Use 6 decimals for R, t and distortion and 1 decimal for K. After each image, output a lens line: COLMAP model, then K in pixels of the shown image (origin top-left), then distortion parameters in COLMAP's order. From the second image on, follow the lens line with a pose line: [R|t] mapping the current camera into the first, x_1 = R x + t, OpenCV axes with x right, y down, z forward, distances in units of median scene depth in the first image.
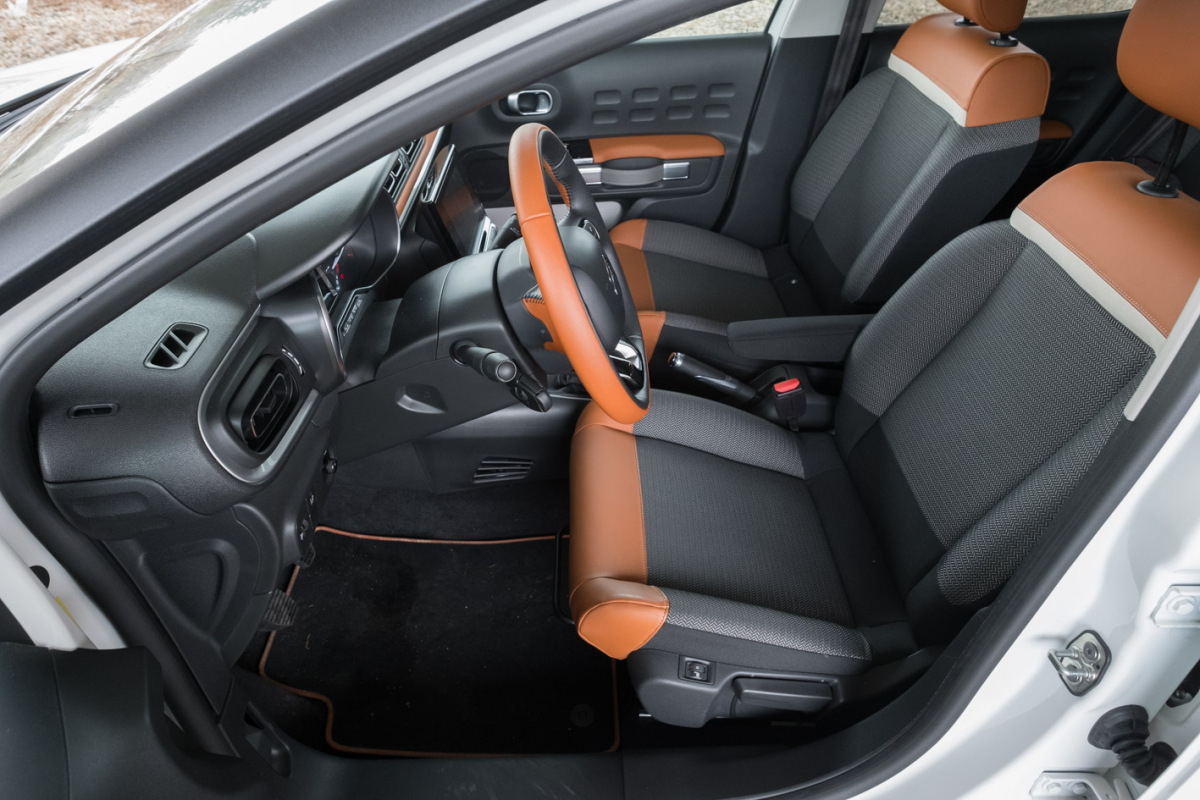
lens RADIAL K [[755.5, 0, 596.0], [0, 755.5, 405.2], [0, 0, 1]] dist [-0.006092, 0.005631]
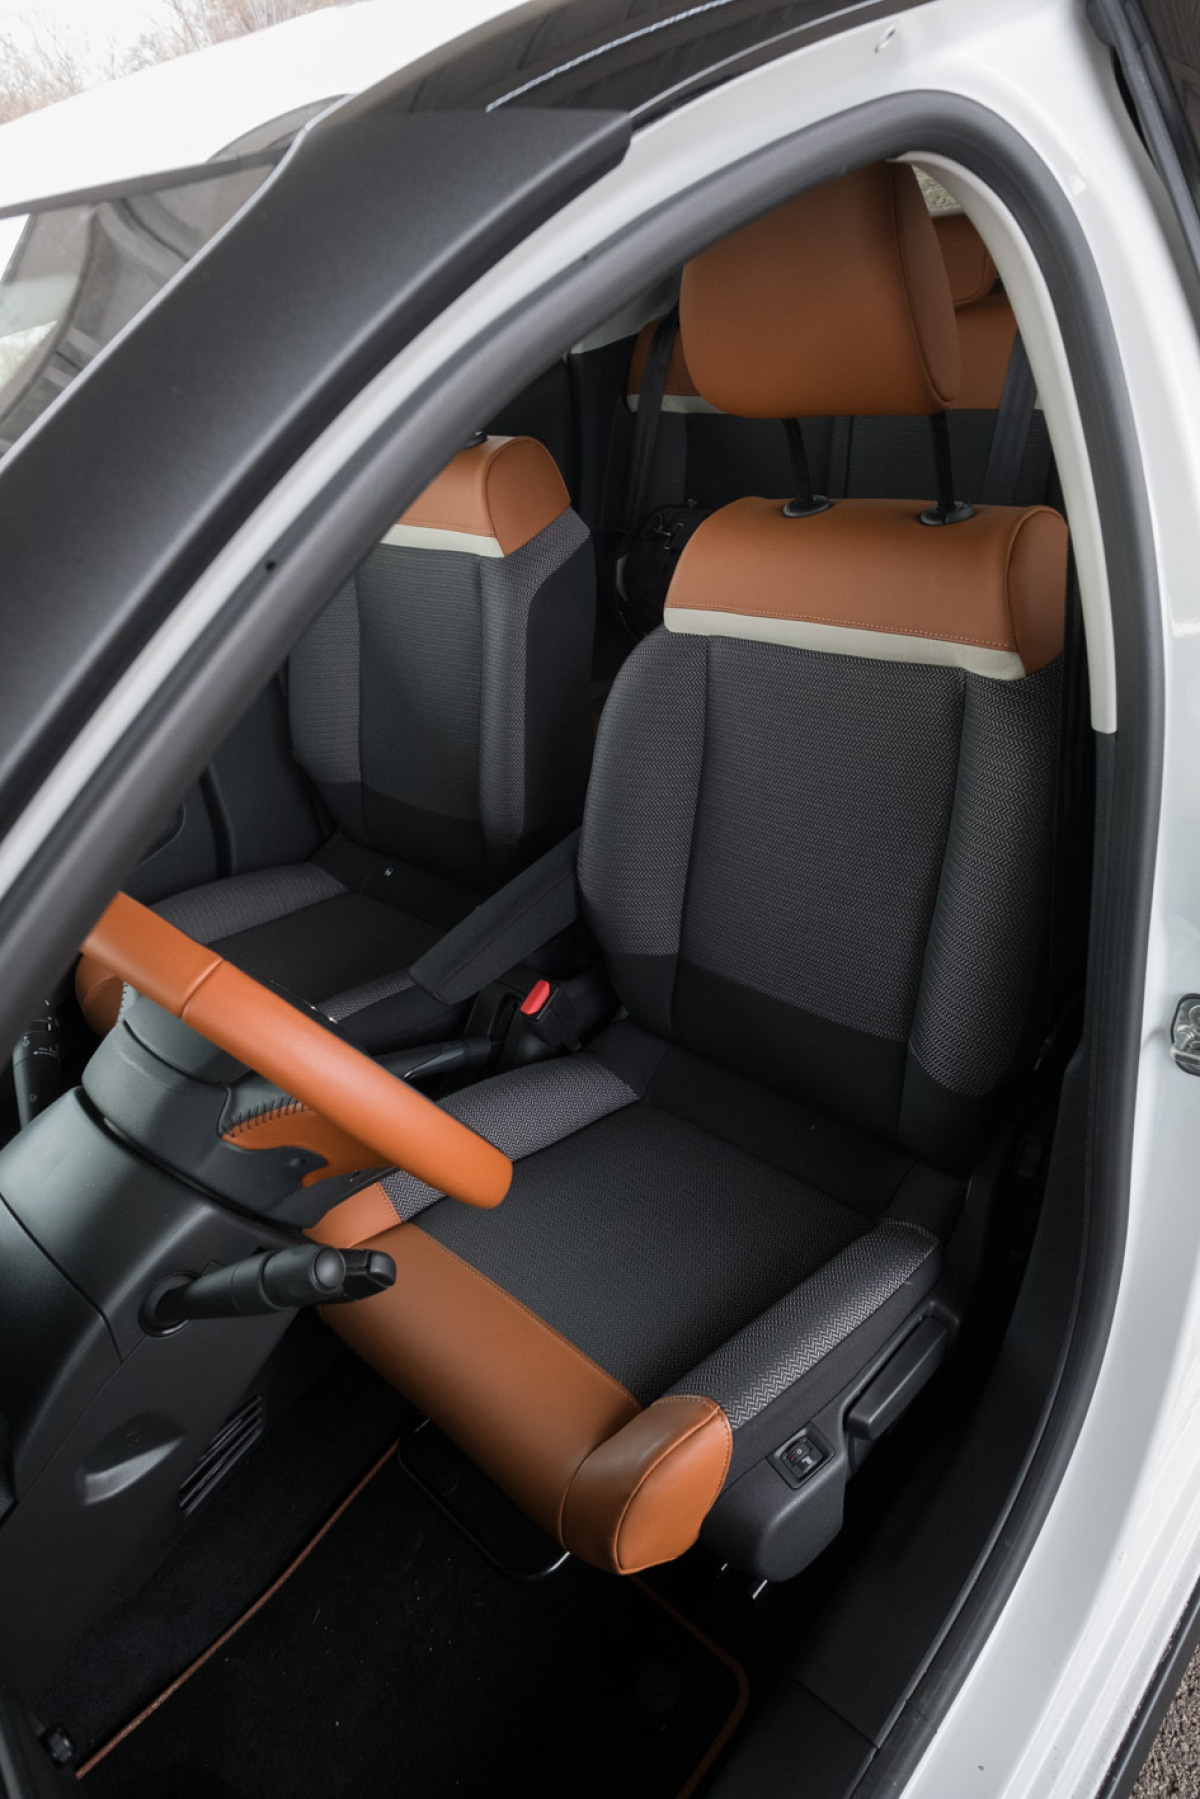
lens RADIAL K [[1132.6, 0, 599.7], [0, 1132.6, 892.2], [0, 0, 1]] dist [-0.006092, 0.005631]
pose [[0.688048, -0.532535, 0.492947, -0.131909], [0.601619, 0.798456, 0.022848, -0.086667], [-0.405764, 0.280845, 0.869759, 0.128093]]
